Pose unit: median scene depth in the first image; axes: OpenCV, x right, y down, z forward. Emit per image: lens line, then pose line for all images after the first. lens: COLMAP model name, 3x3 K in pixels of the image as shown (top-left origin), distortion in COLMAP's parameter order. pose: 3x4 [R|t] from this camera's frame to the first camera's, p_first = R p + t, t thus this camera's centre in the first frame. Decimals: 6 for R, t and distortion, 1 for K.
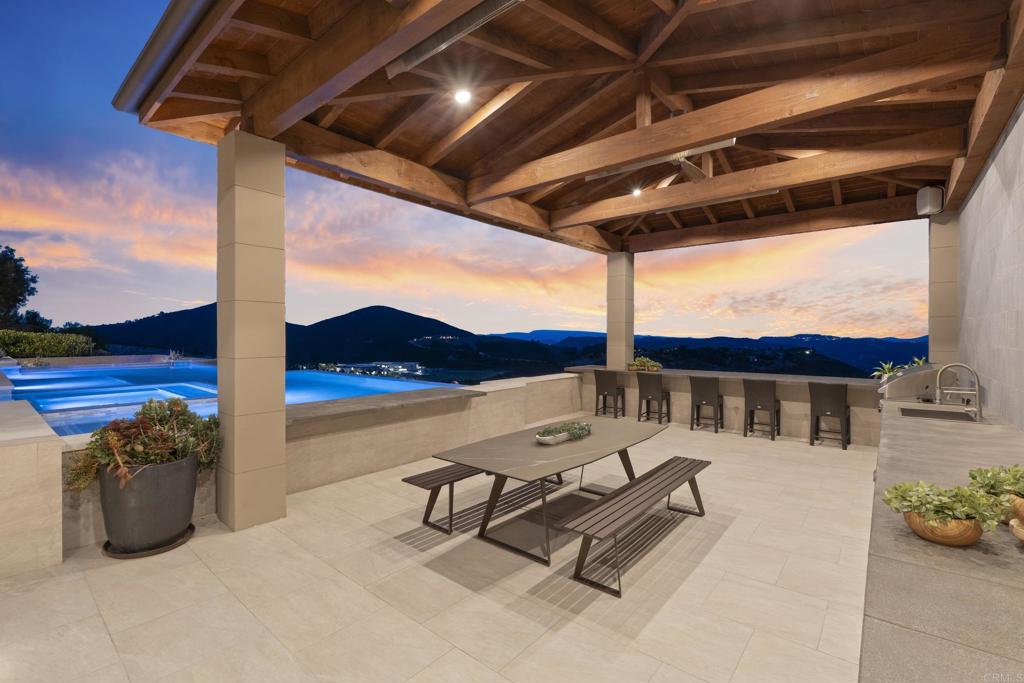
lens RADIAL K [[449.2, 0, 505.8], [0, 449.2, 336.5], [0, 0, 1]] dist [0.000066, -0.000136]
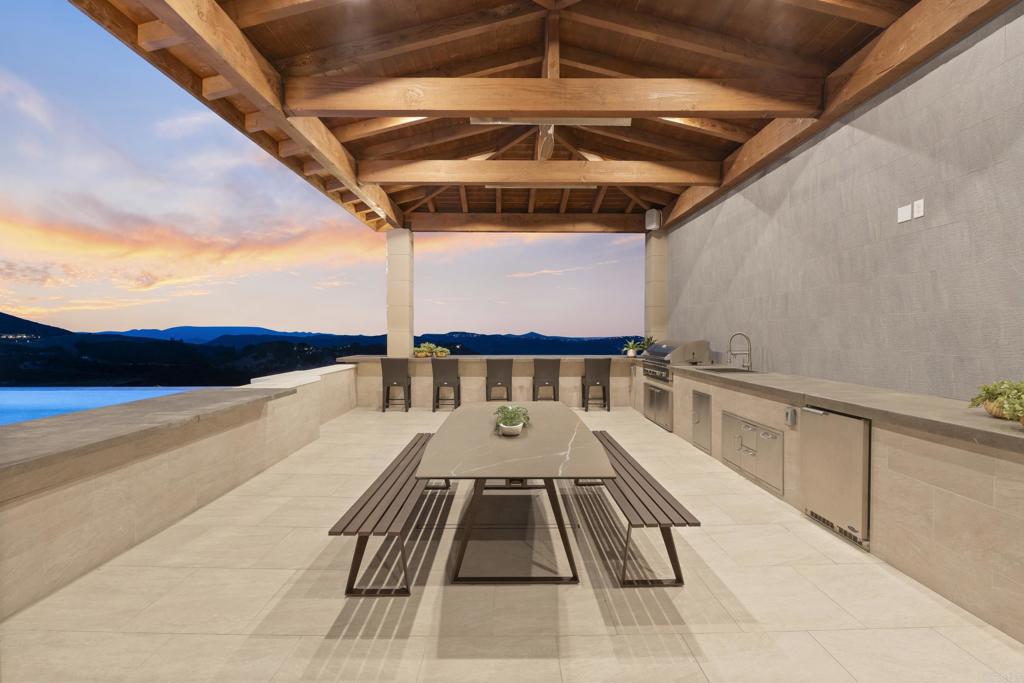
lens RADIAL K [[446.2, 0, 512.0], [0, 446.2, 341.5], [0, 0, 1]] dist [-0.002480, -0.000402]
pose [[0.762038, -0.013257, 0.647397, -0.302656], [0.001821, 0.999830, 0.018330, 0.045938], [-0.647530, -0.012790, 0.761933, 0.300156]]
